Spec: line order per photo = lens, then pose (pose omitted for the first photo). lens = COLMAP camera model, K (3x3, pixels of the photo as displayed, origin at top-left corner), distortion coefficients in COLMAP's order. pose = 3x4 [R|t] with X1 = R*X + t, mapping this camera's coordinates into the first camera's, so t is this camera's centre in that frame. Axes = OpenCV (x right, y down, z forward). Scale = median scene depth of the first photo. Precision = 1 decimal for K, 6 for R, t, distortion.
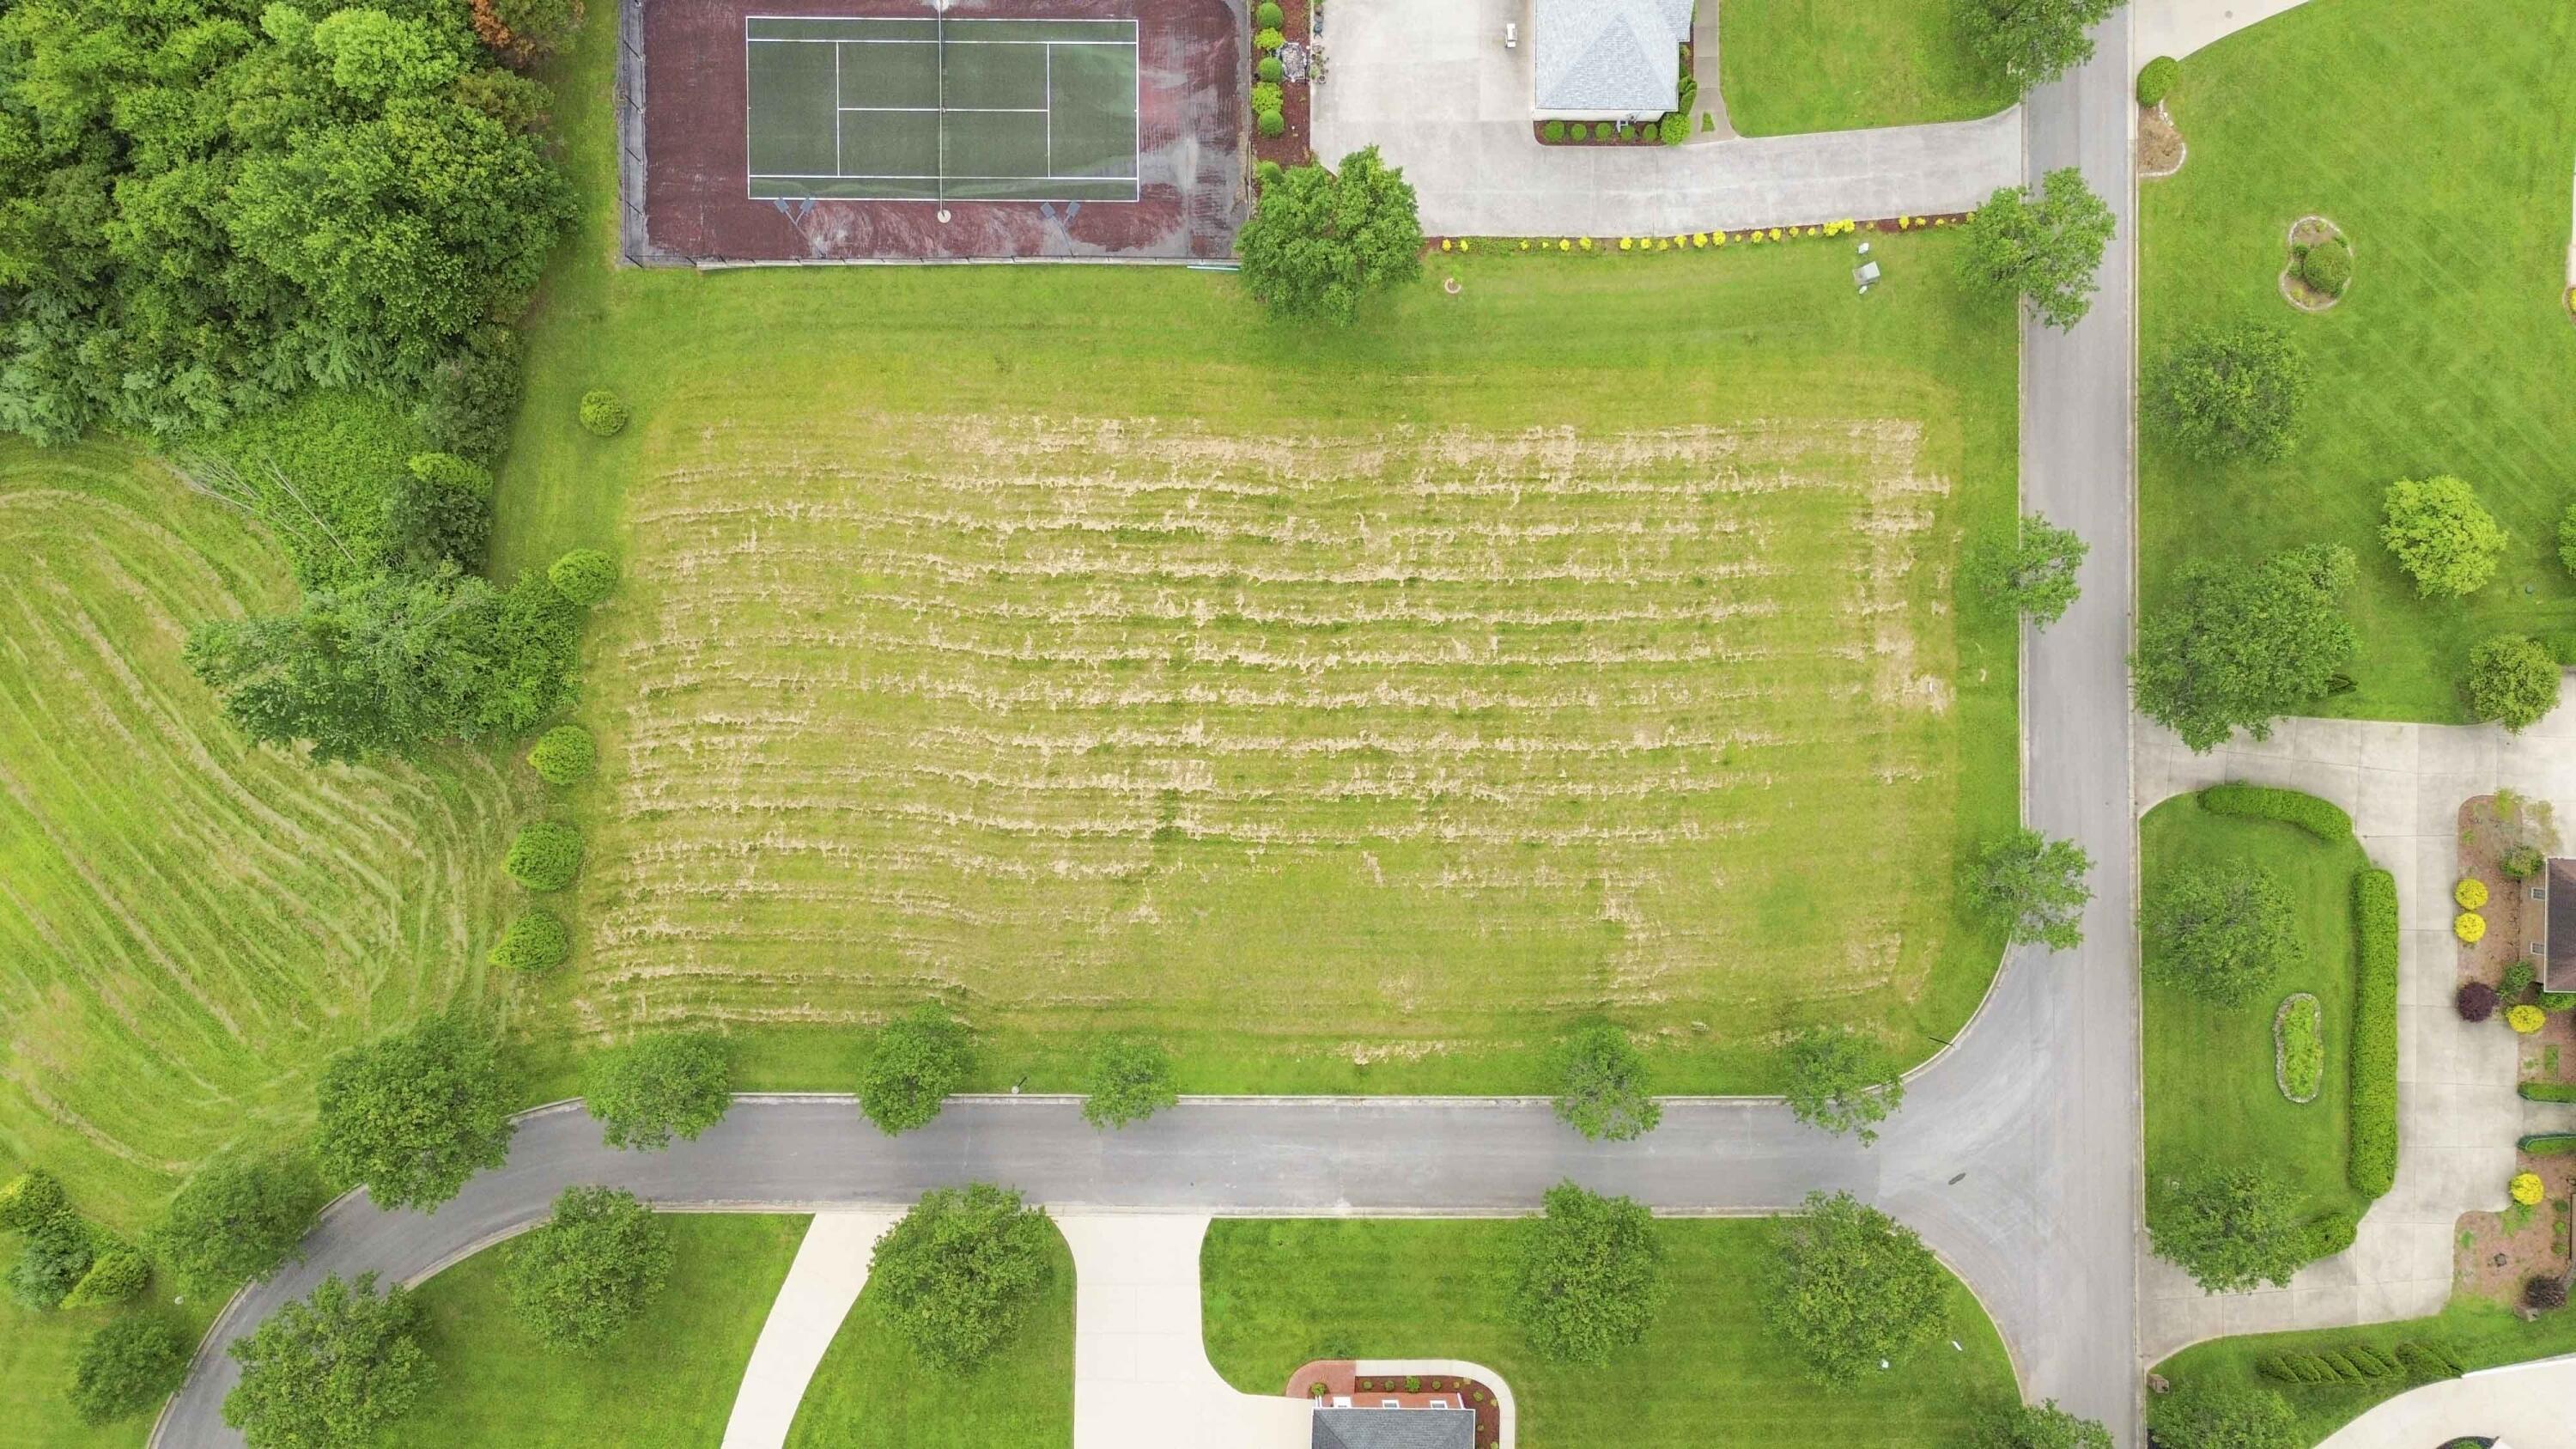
lens RADIAL K [[1823.5, 0, 1294.4], [0, 1823.5, 725.4], [0, 0, 1]] dist [-0.005882, -0.001671]
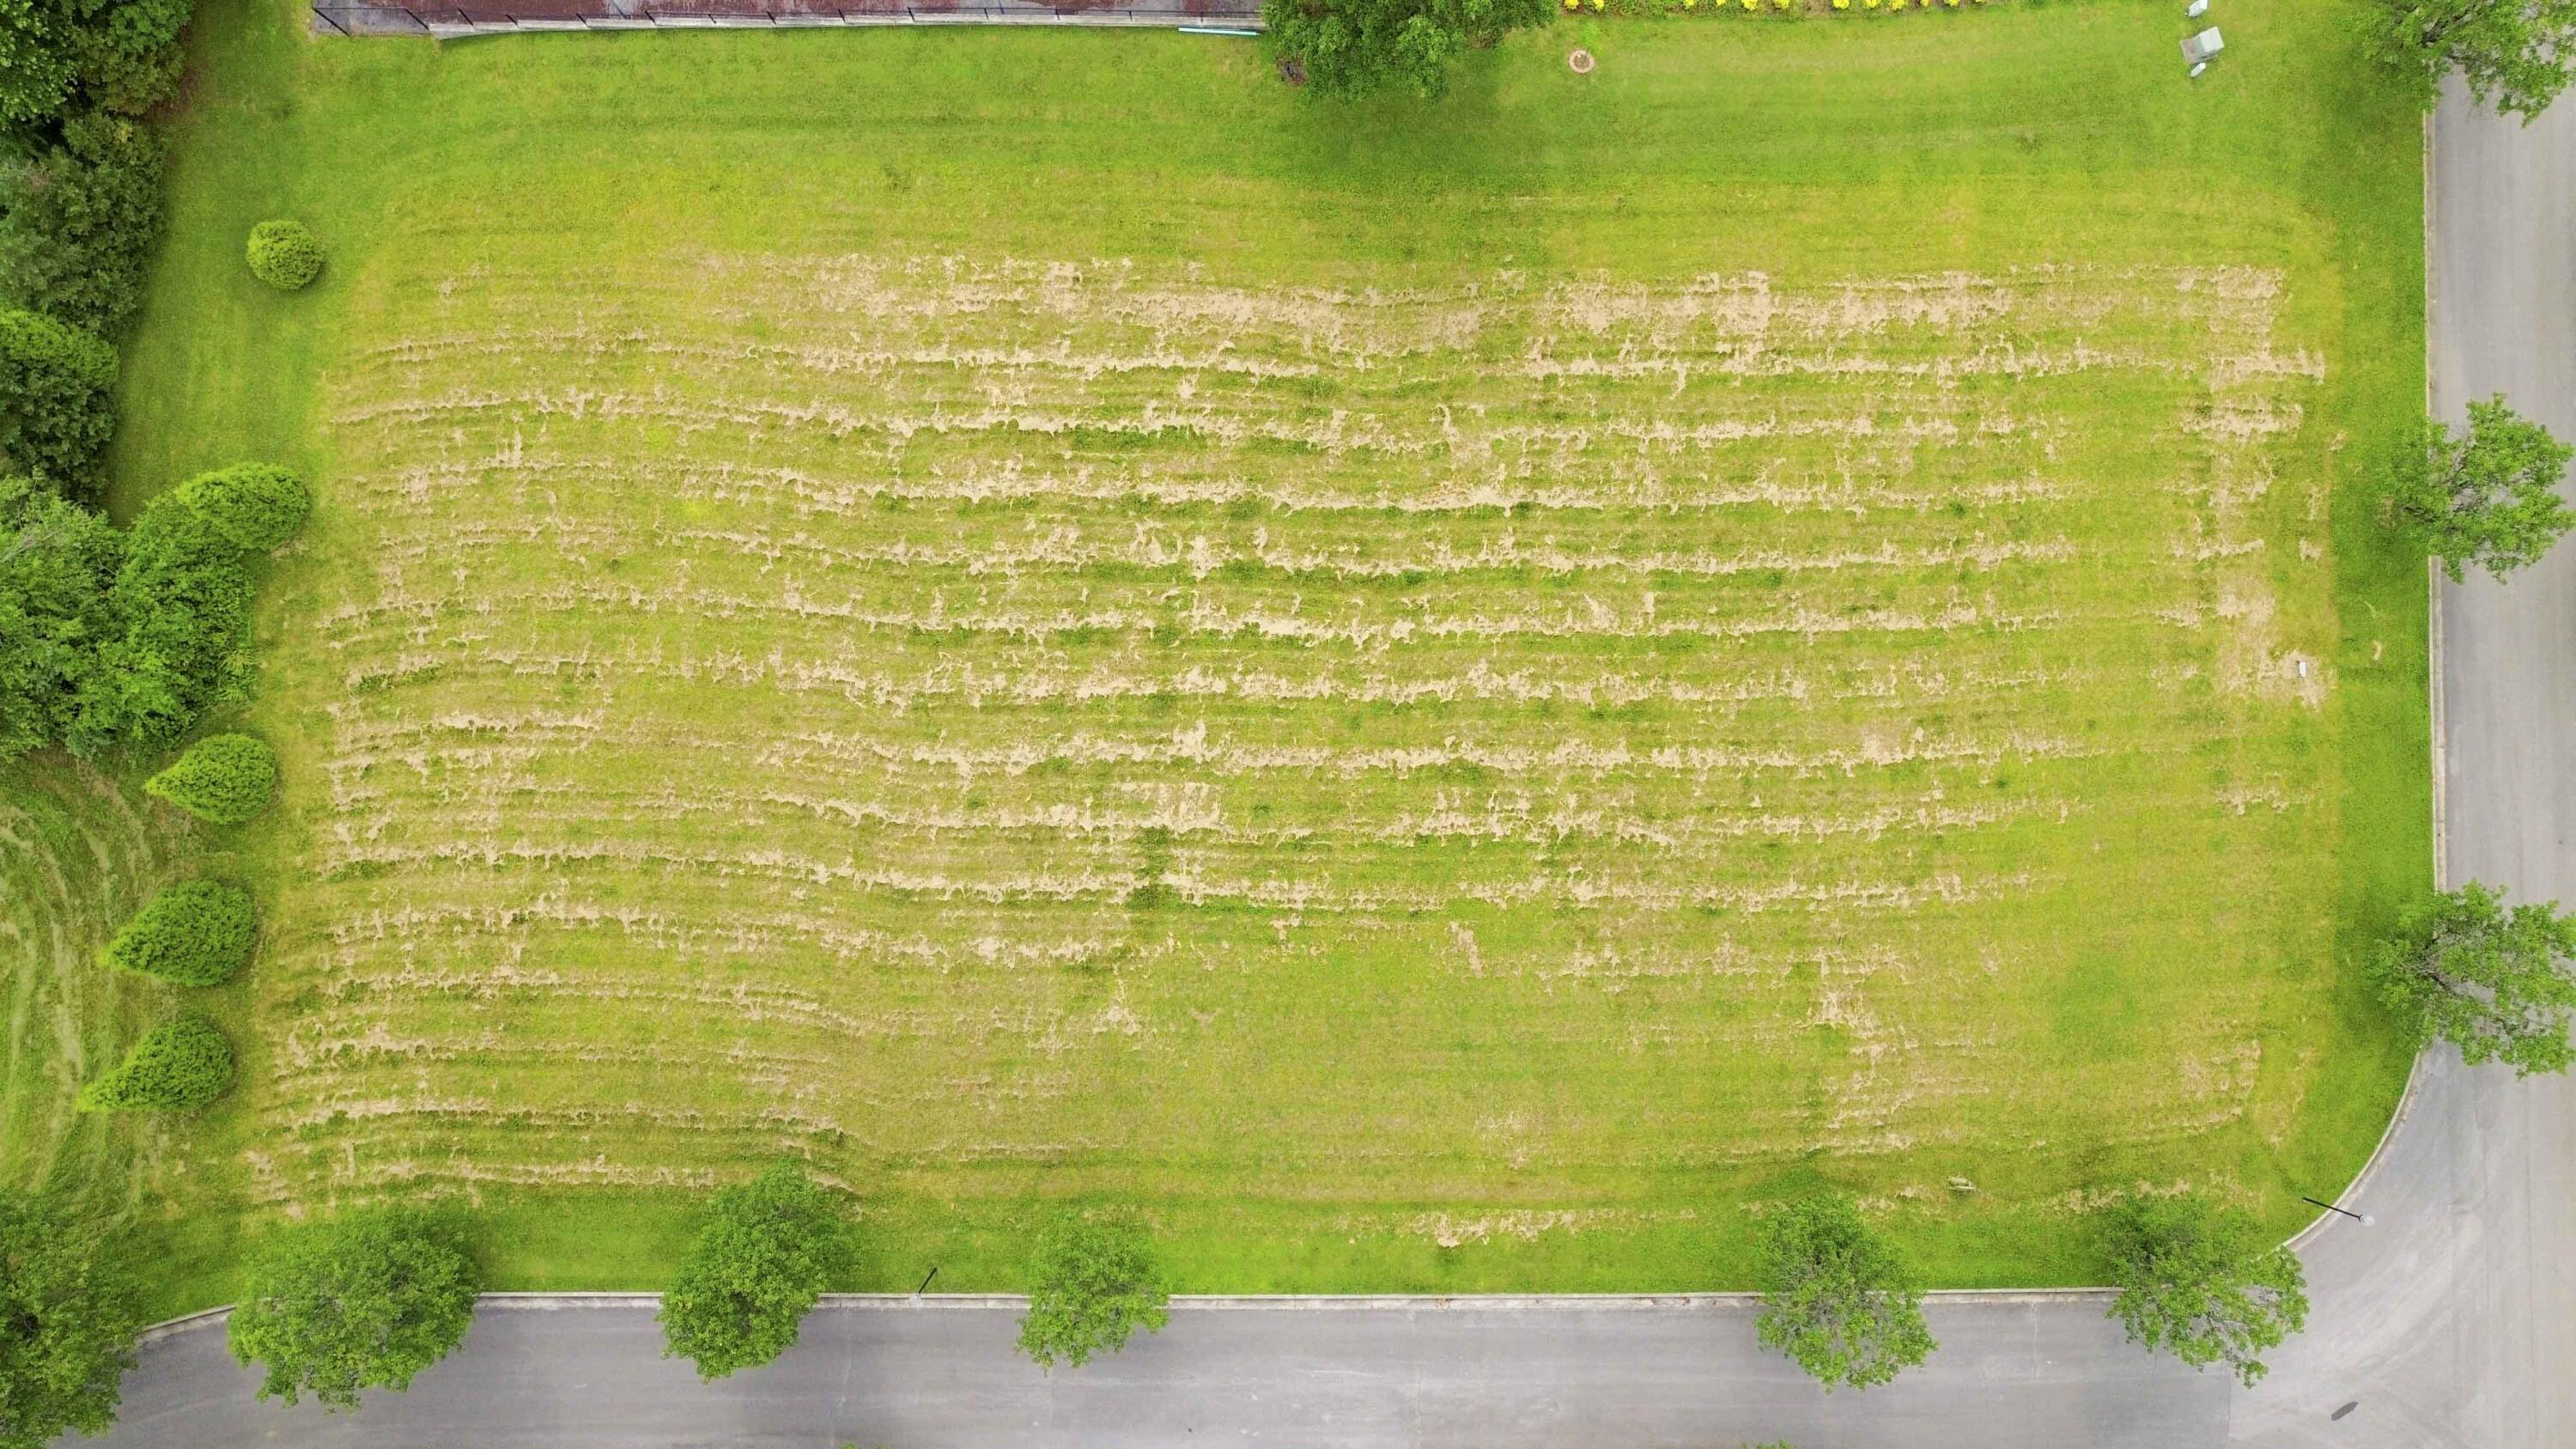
lens RADIAL K [[1823.5, 0, 1281.2], [0, 1823.5, 723.9], [0, 0, 1]] dist [-0.005882, -0.001671]
pose [[0.999963, -0.003109, 0.007987, -0.027927], [0.003138, 0.999988, -0.003630, 0.000396], [-0.007976, 0.003655, 0.999962, 0.344956]]
